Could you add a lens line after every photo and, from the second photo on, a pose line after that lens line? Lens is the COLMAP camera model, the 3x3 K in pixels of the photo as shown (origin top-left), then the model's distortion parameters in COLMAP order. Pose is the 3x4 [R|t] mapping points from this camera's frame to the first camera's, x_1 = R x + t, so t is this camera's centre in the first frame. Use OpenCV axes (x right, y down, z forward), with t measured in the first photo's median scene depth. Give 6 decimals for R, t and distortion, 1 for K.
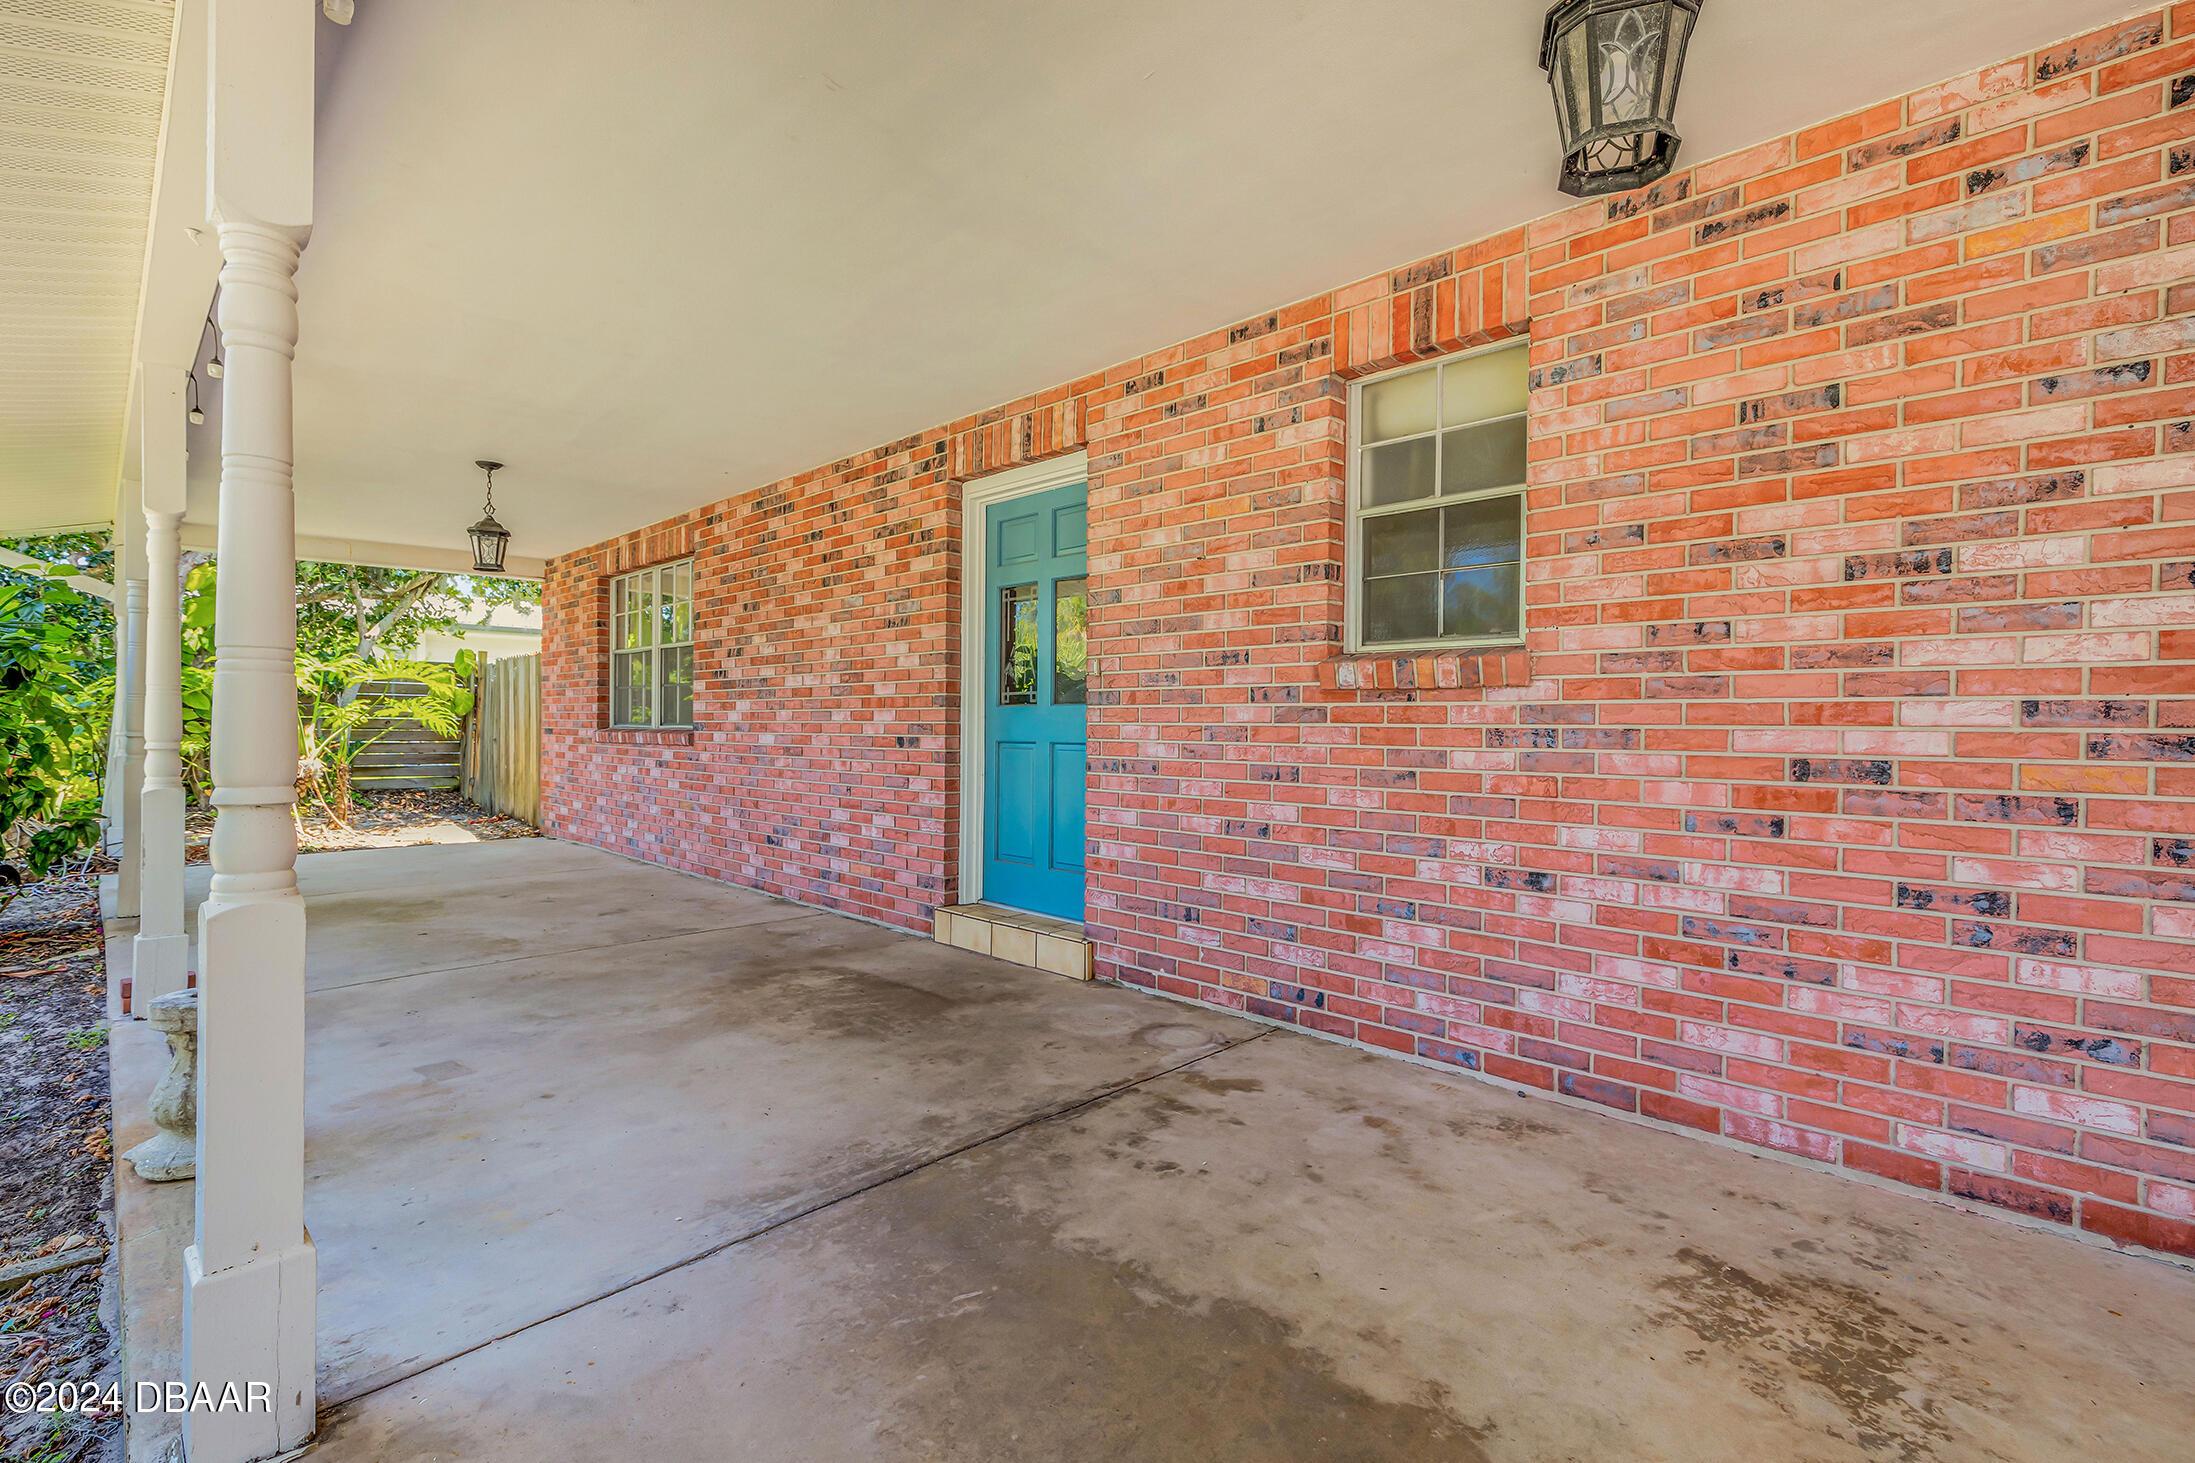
lens RADIAL K [[990.7, 0, 1052.3], [0, 990.7, 730.3], [0, 0, 1]] dist [0.003340, -0.000495]
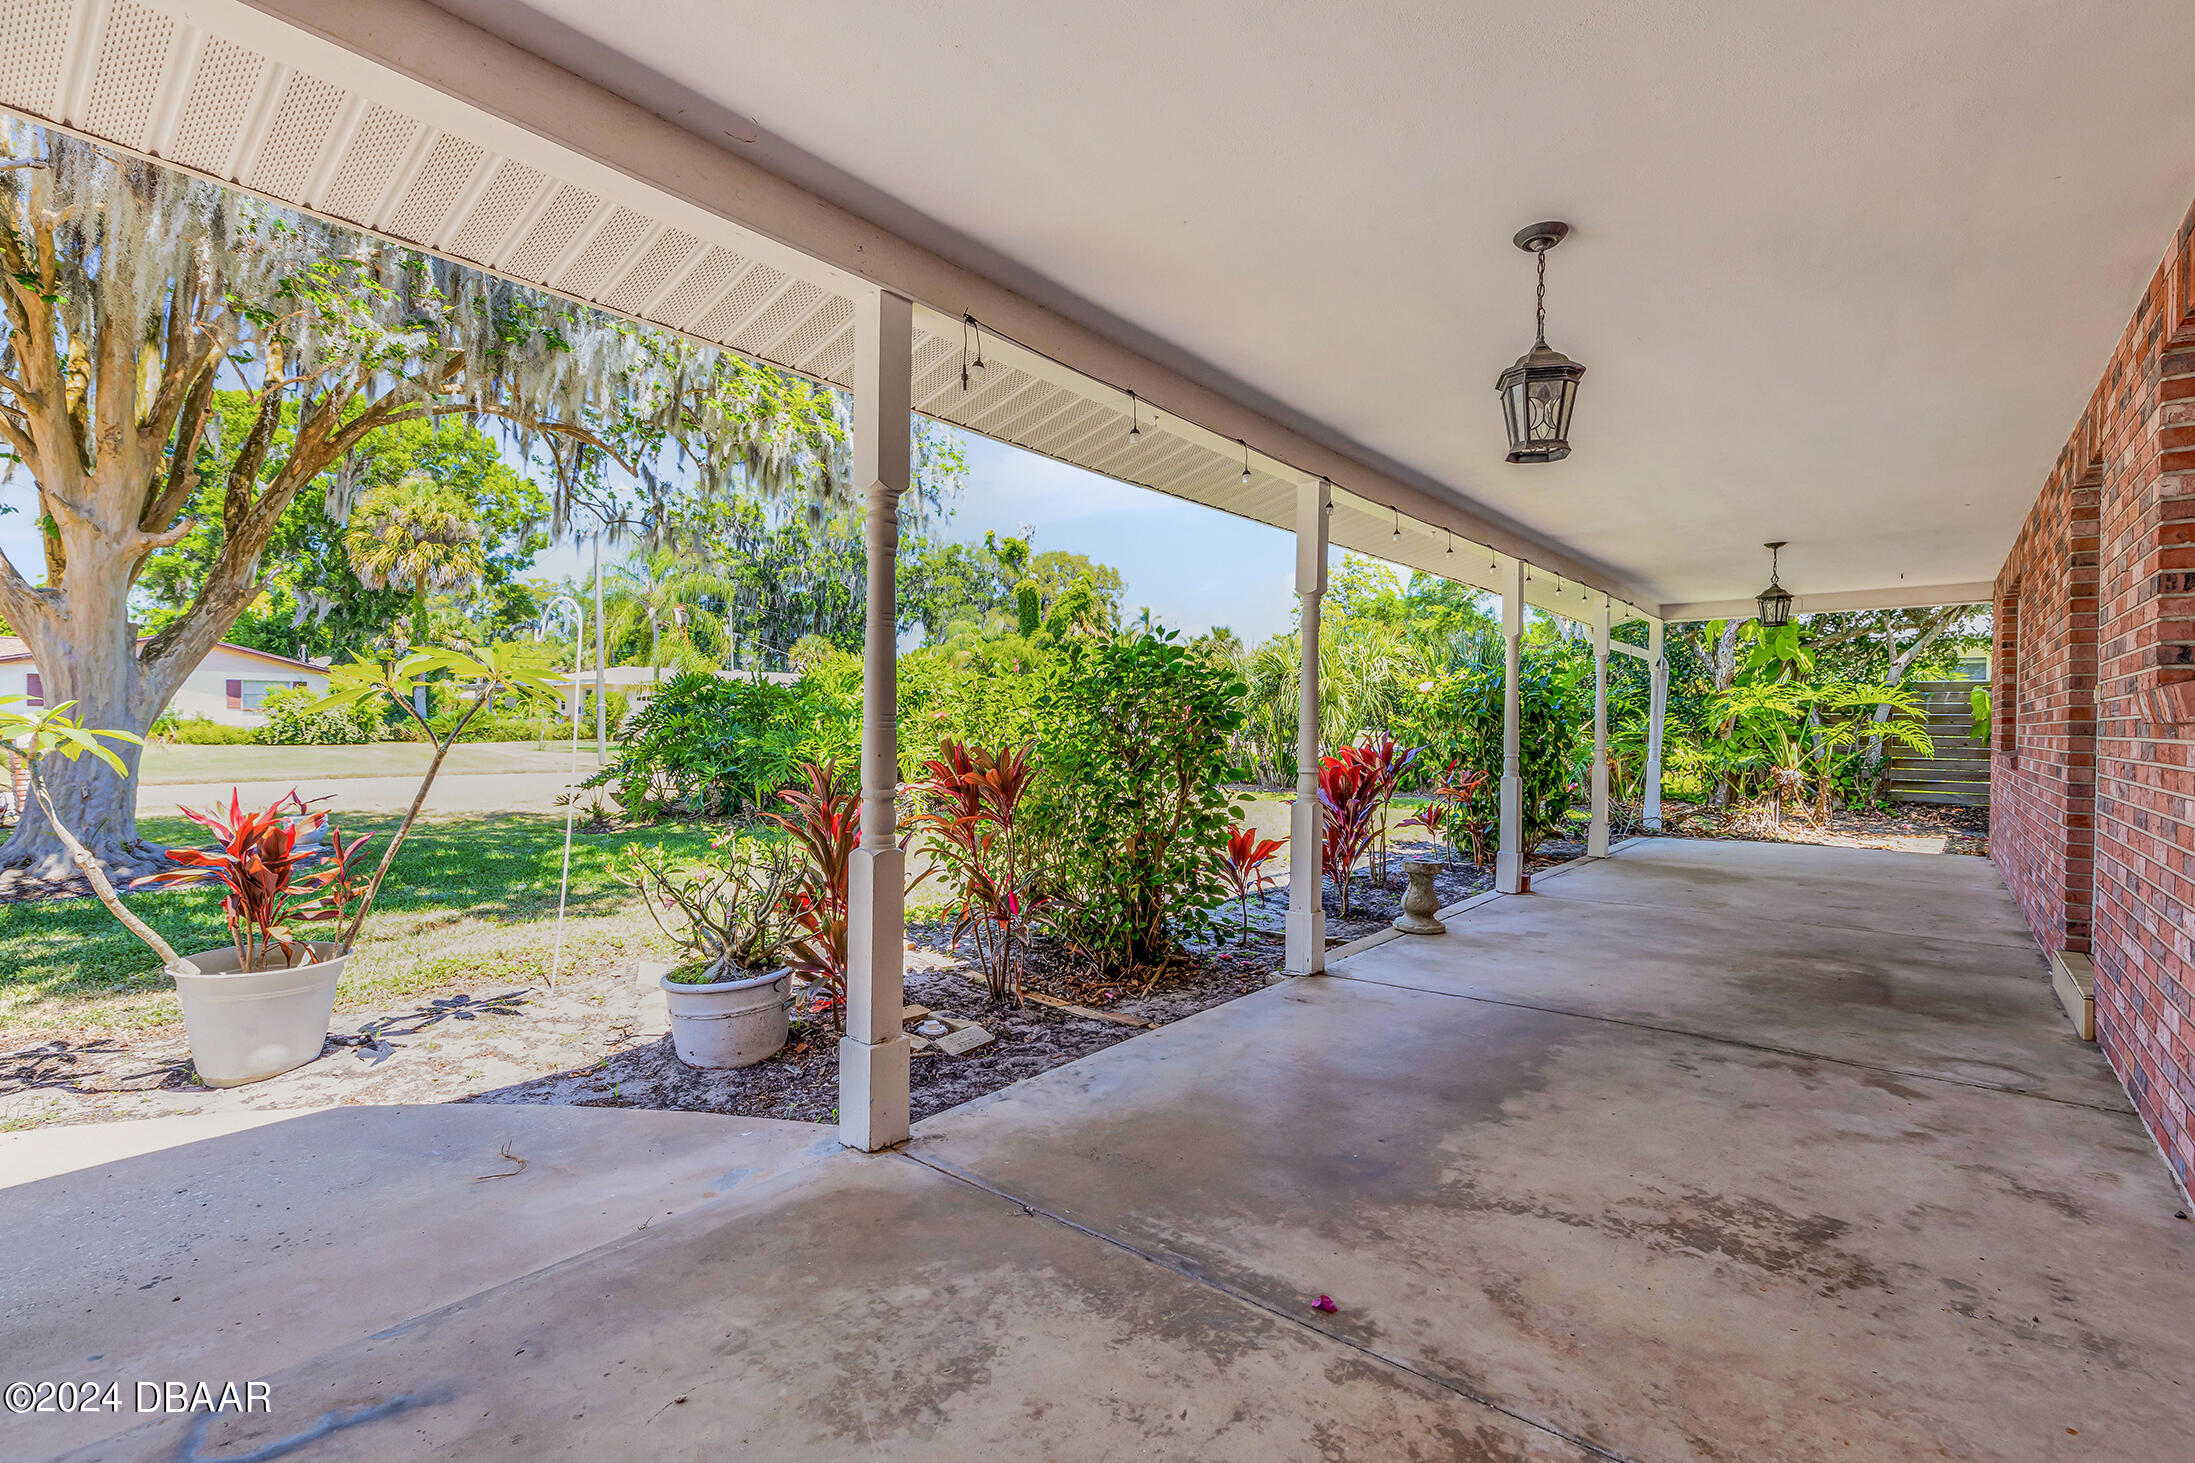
lens RADIAL K [[990.7, 0, 1052.3], [0, 990.7, 730.3], [0, 0, 1]] dist [0.003340, -0.000495]
pose [[0.042635, -0.001609, -0.999089, 1.482194], [-0.008982, 0.999958, -0.001994, -0.034374], [0.999050, 0.009059, 0.042618, 0.018773]]
